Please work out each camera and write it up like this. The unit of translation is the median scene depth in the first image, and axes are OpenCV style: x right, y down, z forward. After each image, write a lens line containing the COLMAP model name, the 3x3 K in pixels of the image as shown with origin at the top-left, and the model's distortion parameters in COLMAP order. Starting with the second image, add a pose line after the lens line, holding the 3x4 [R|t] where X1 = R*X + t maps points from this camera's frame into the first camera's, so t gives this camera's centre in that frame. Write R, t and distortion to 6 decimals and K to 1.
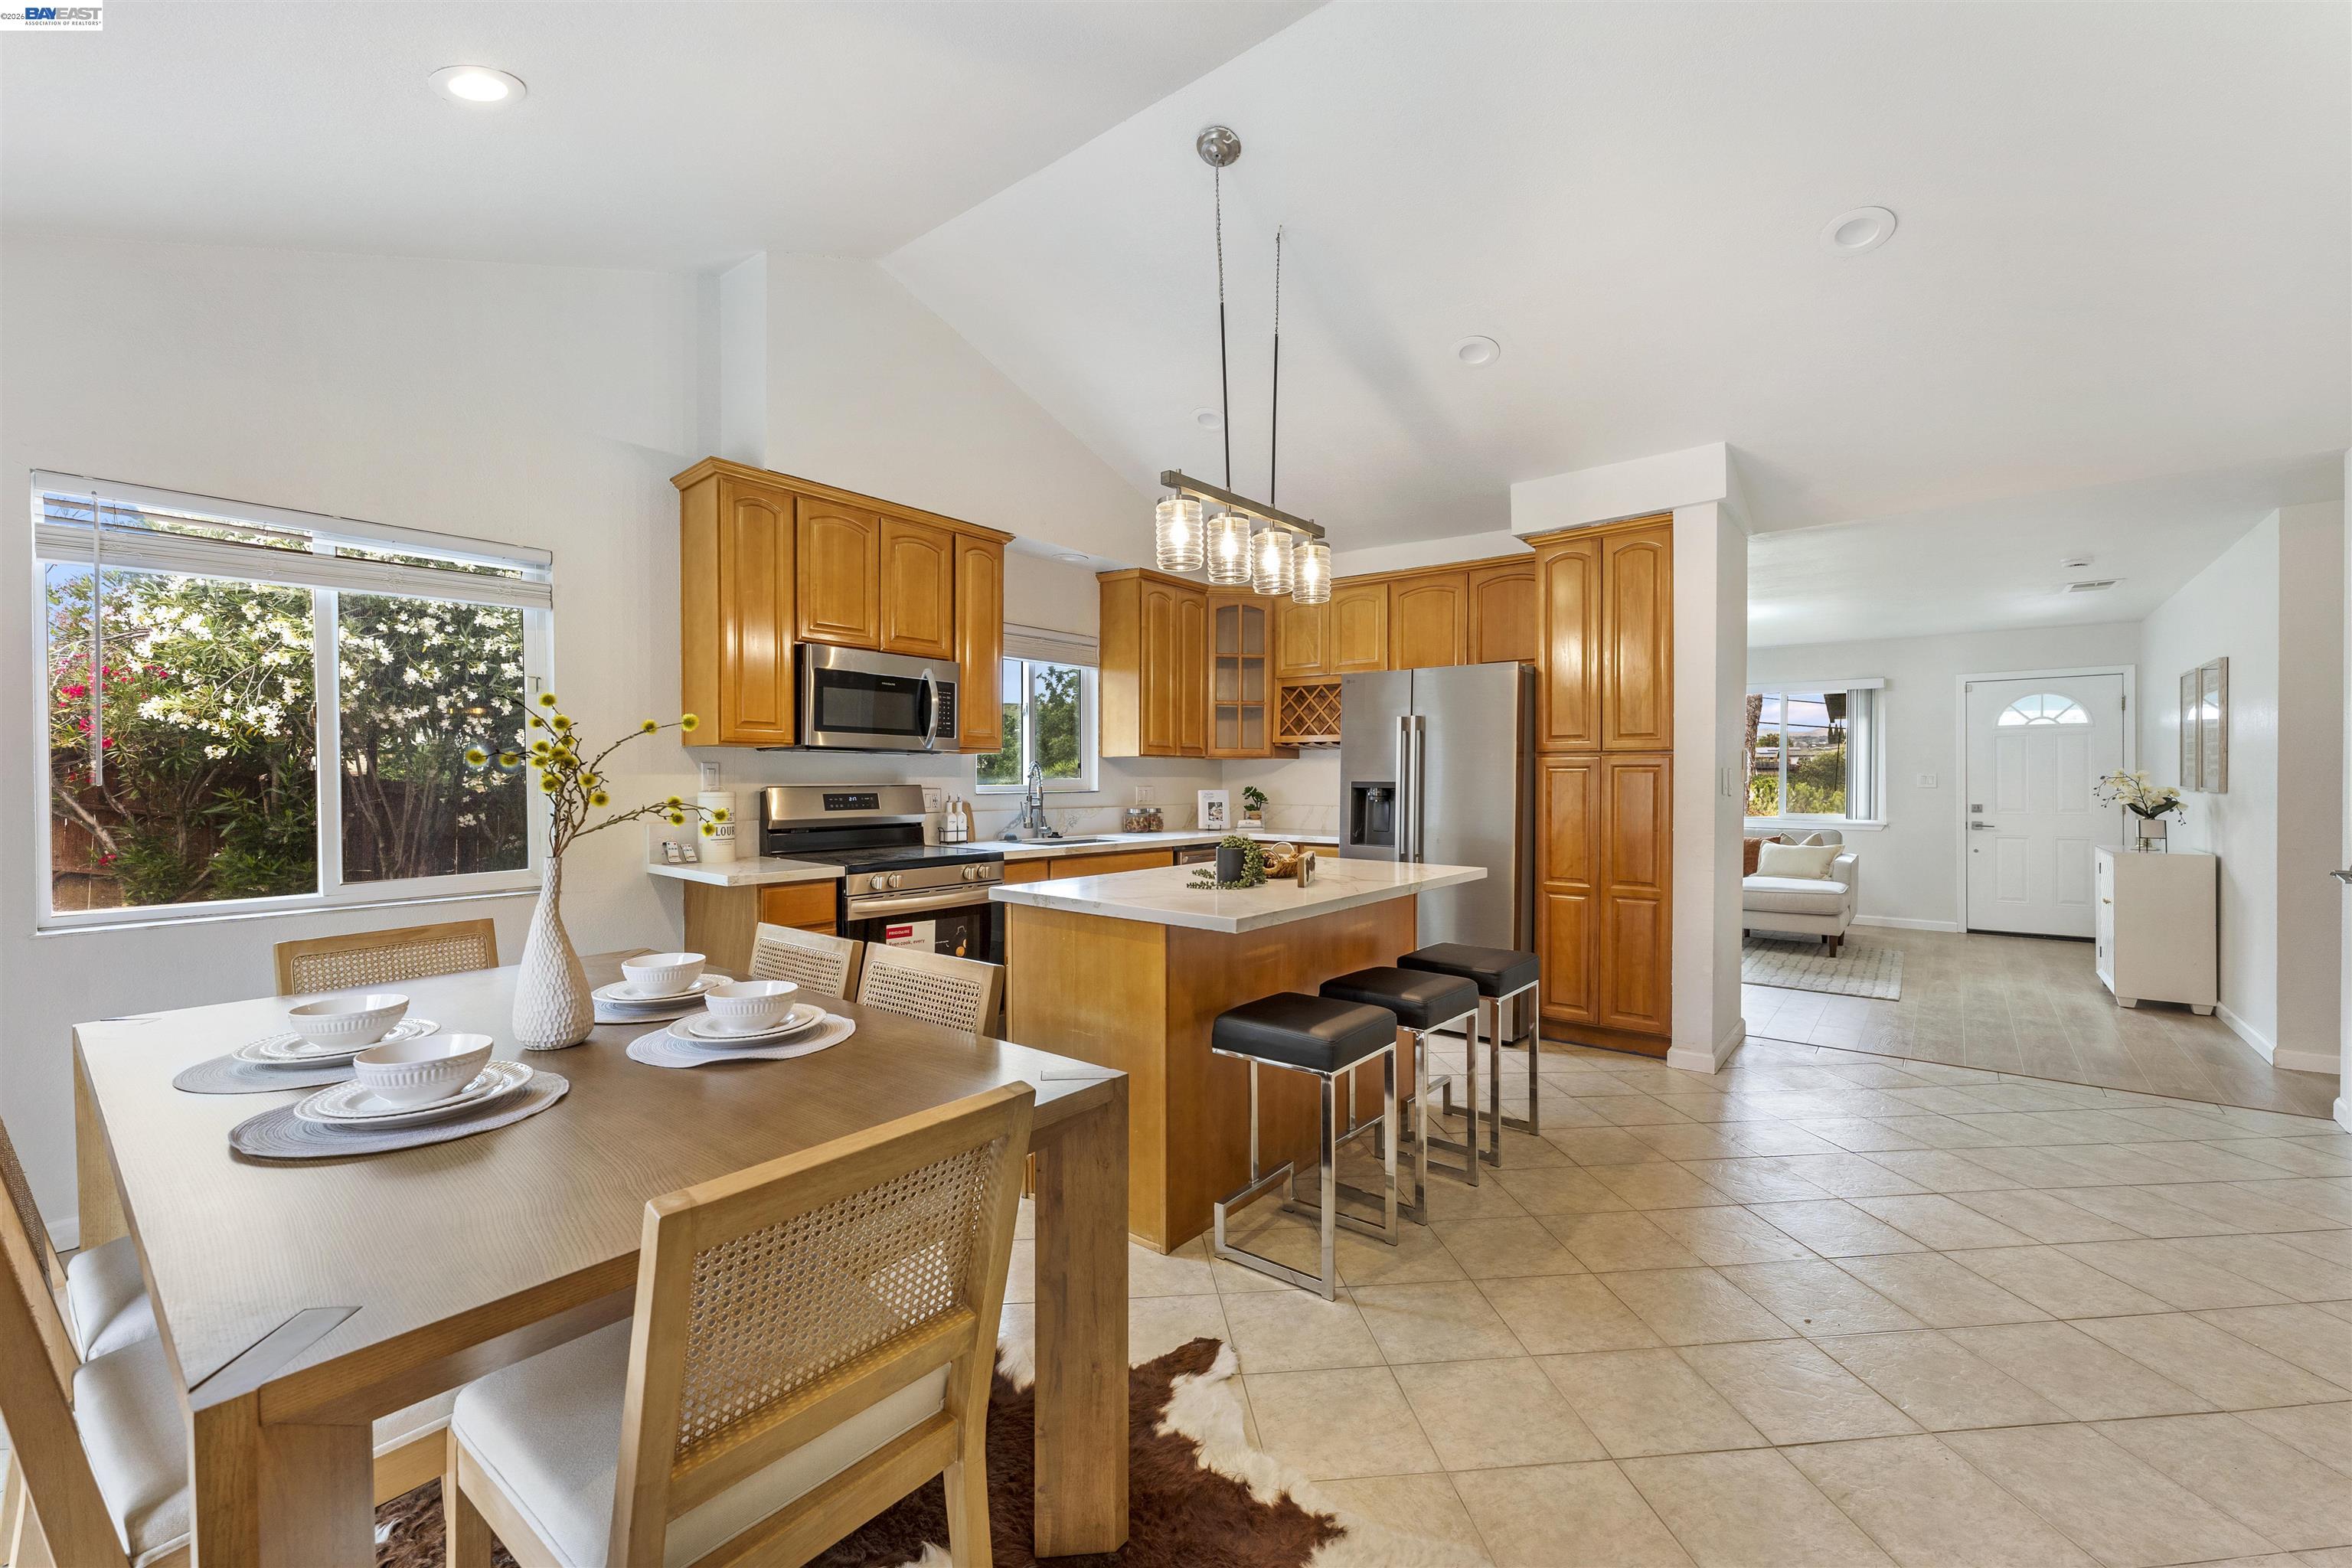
lens RADIAL K [[957.3, 0, 1165.8], [0, 957.3, 783.6], [0, 0, 1]] dist [0.000907, 0.000052]
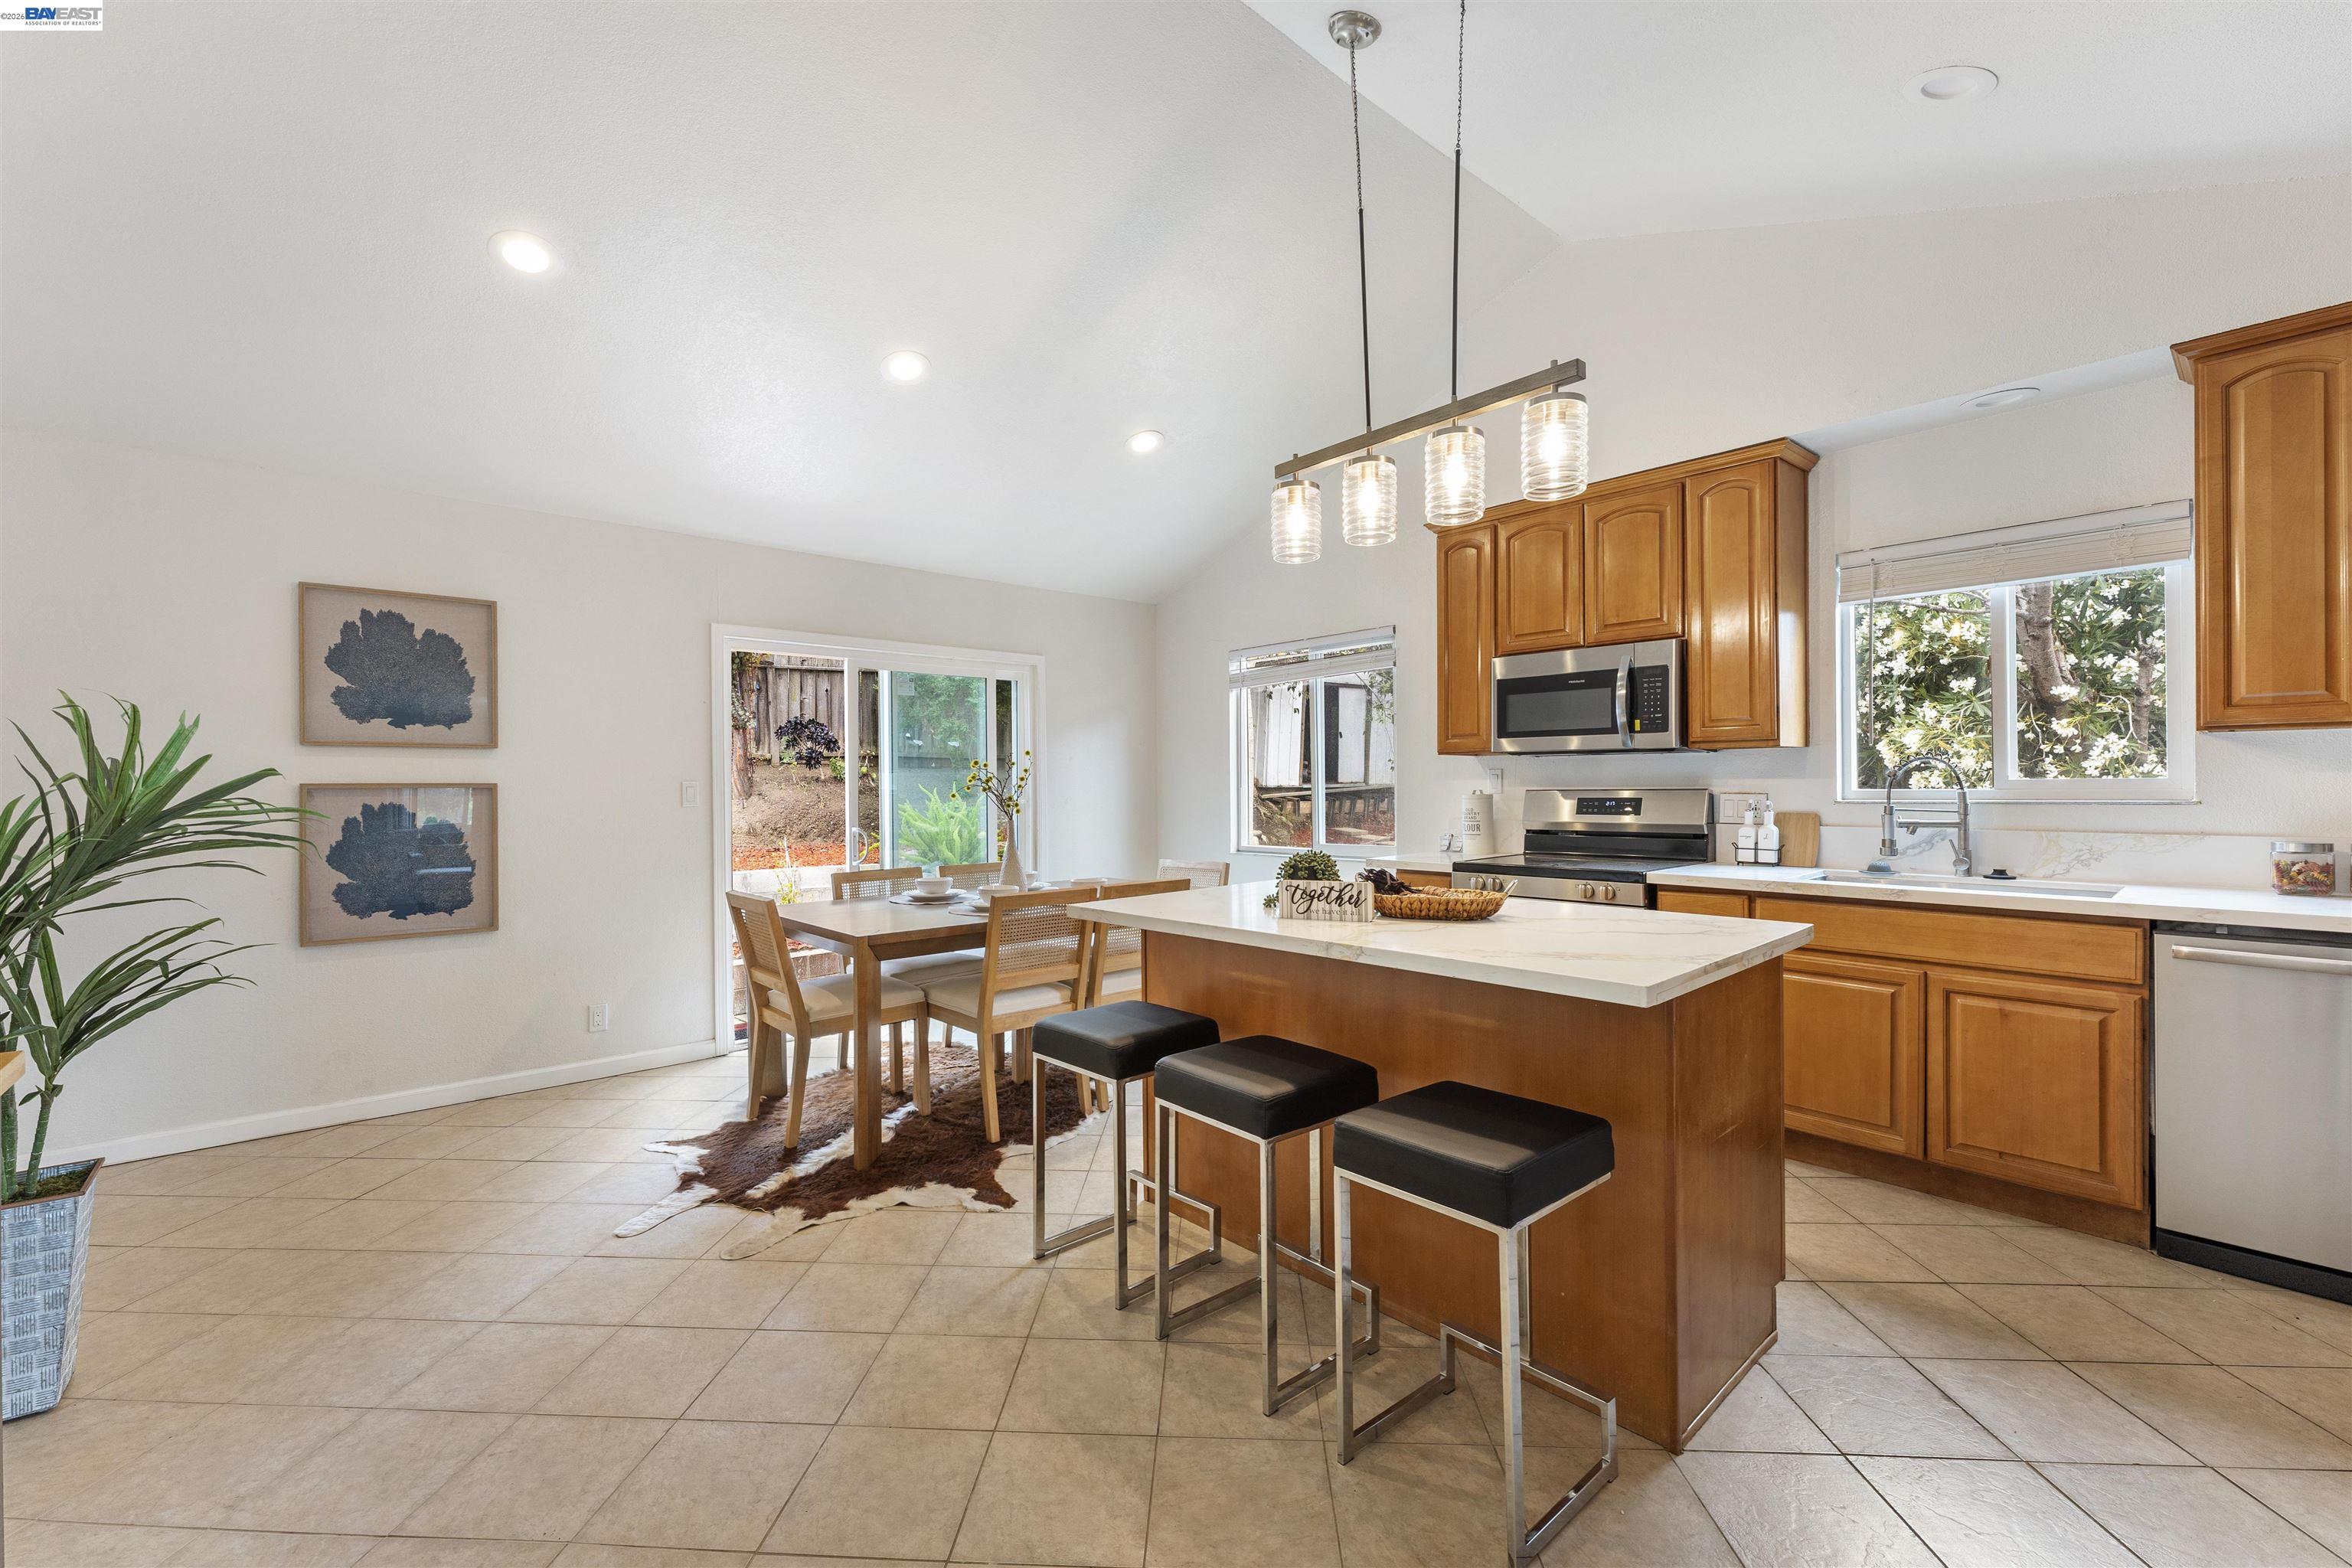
lens RADIAL K [[957.3, 0, 1165.8], [0, 957.3, 783.6], [0, 0, 1]] dist [0.000907, 0.000052]
pose [[-0.152136, 0.000544, -0.988359, 0.640454], [0.002321, 0.999997, 0.000193, -0.004290], [0.988357, -0.002265, -0.152136, 0.678208]]
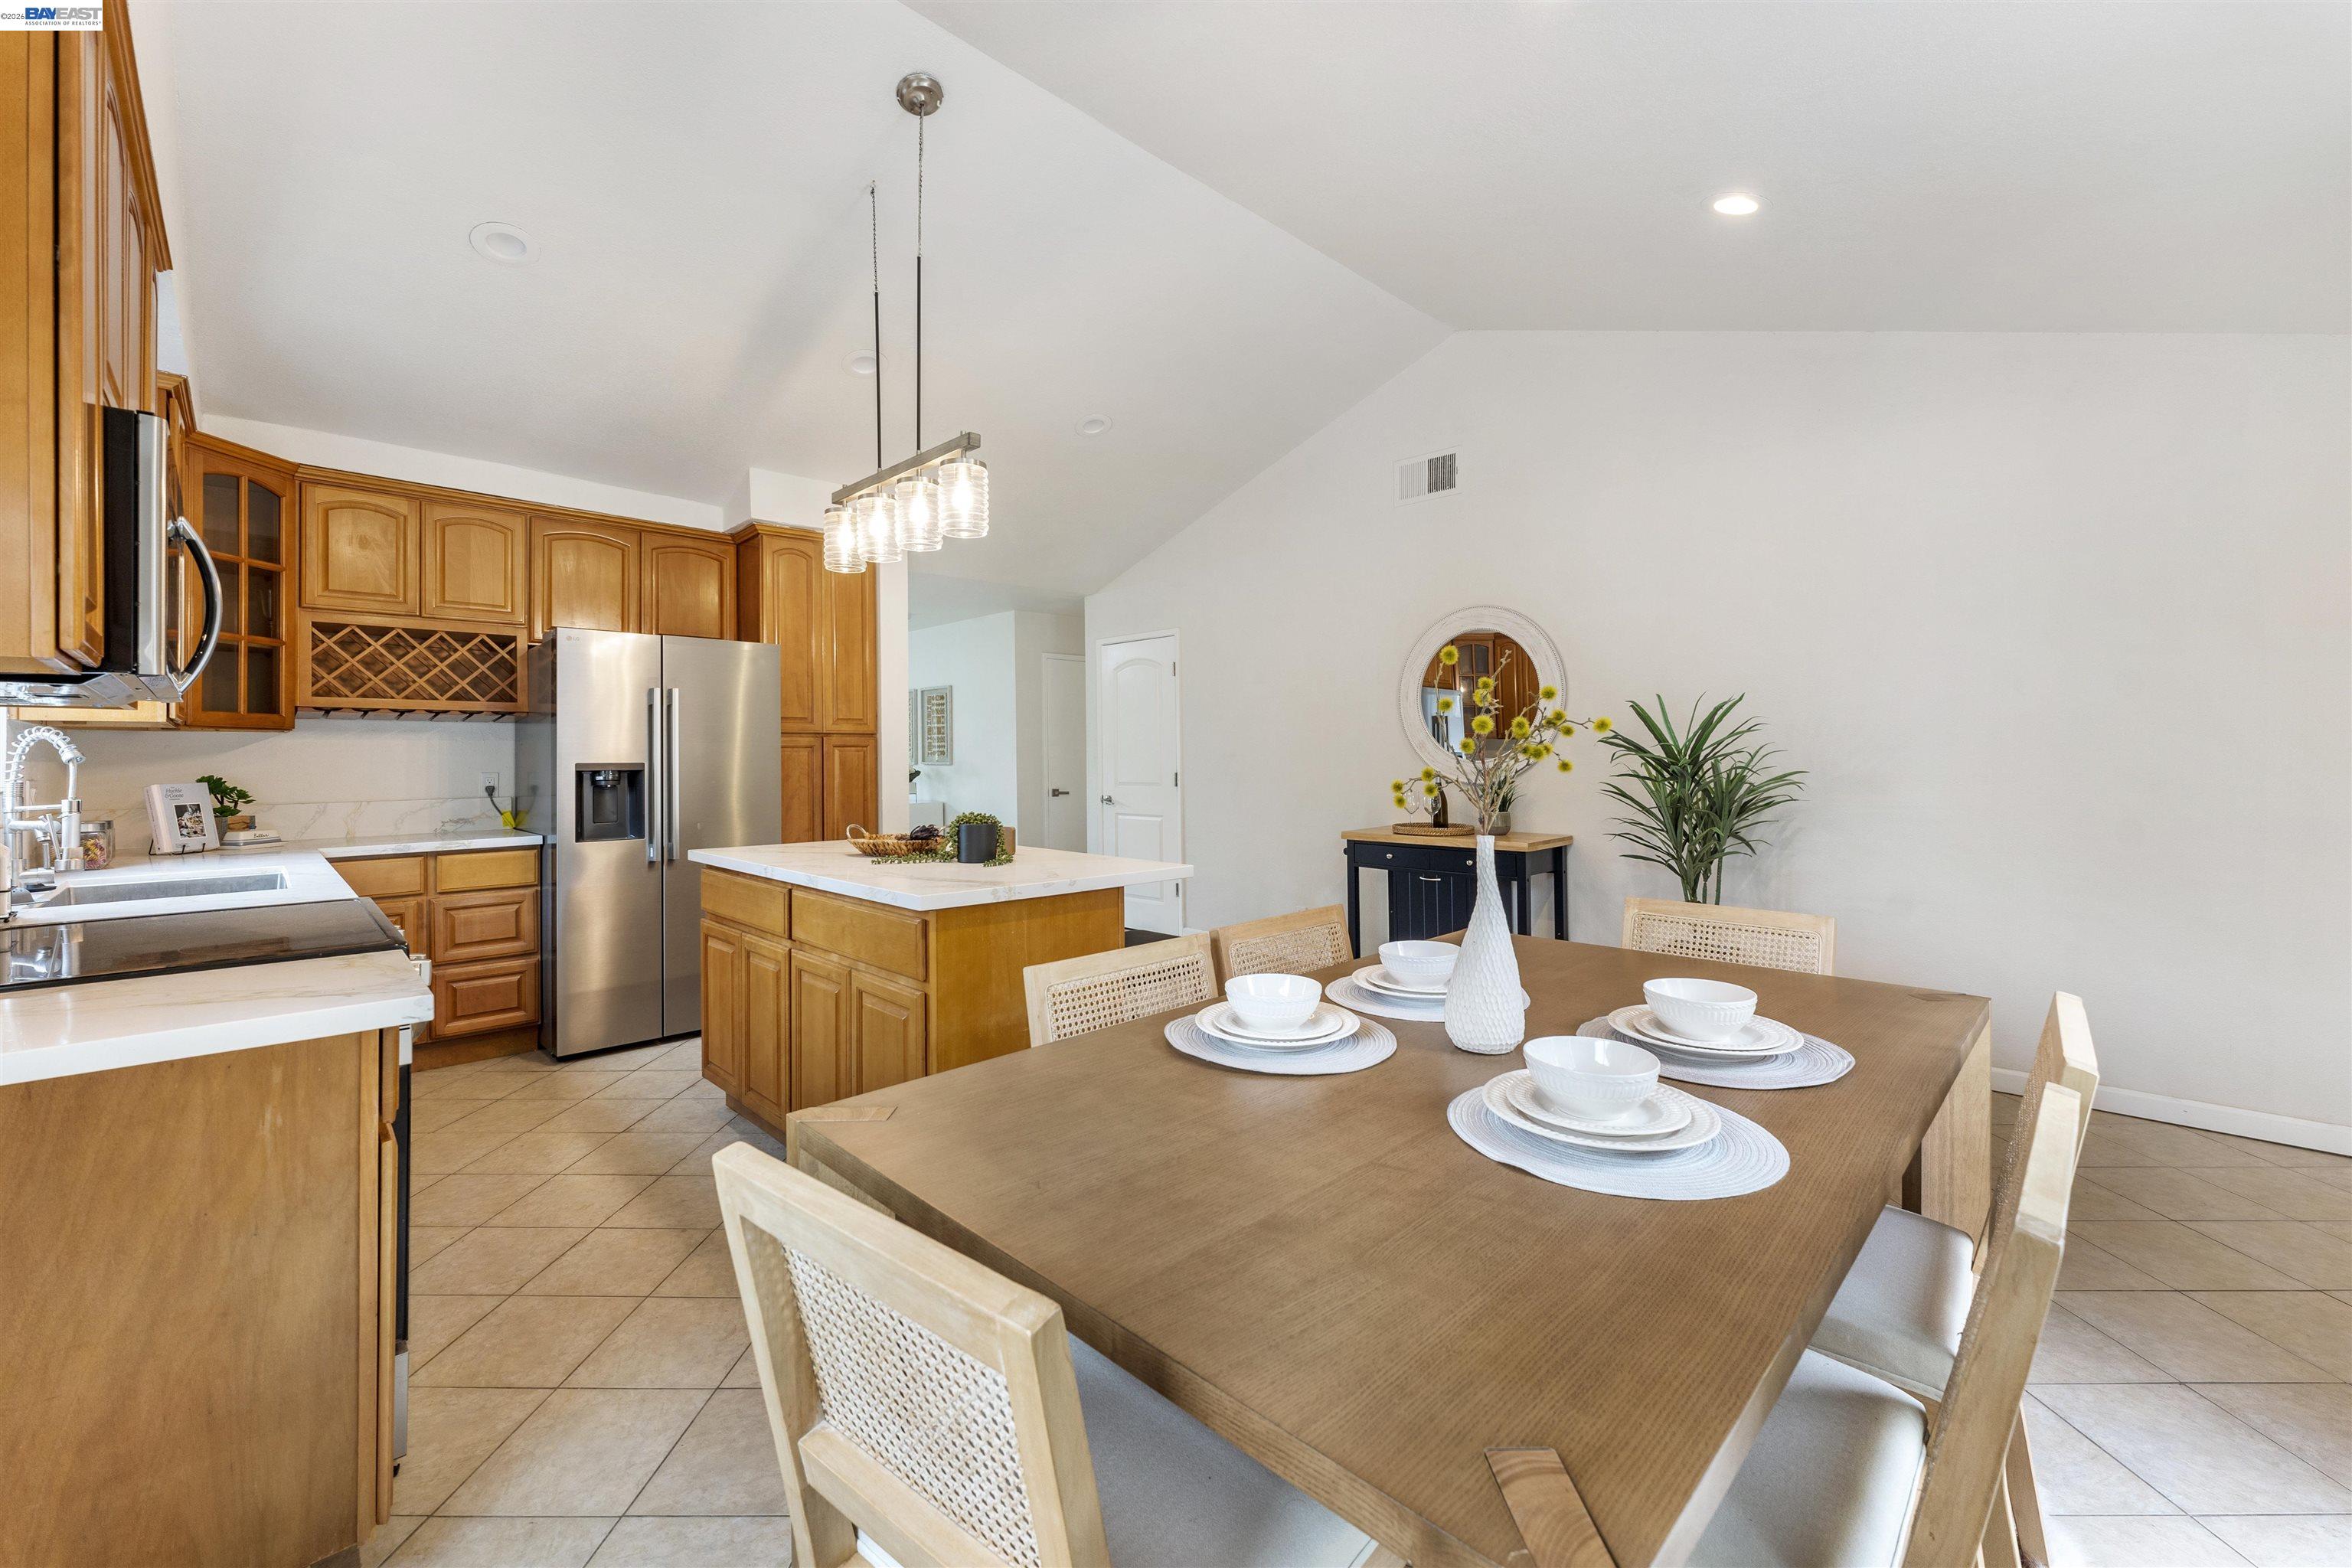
lens RADIAL K [[945.2, 0, 1174.1], [0, 945.2, 749.9], [0, 0, 1]] dist [0.000120, -0.000008]
pose [[0.103186, 0.005086, 0.994649, -0.599789], [0.014238, 0.999877, -0.006590, -0.001653], [-0.994560, 0.014841, 0.103101, 0.464468]]
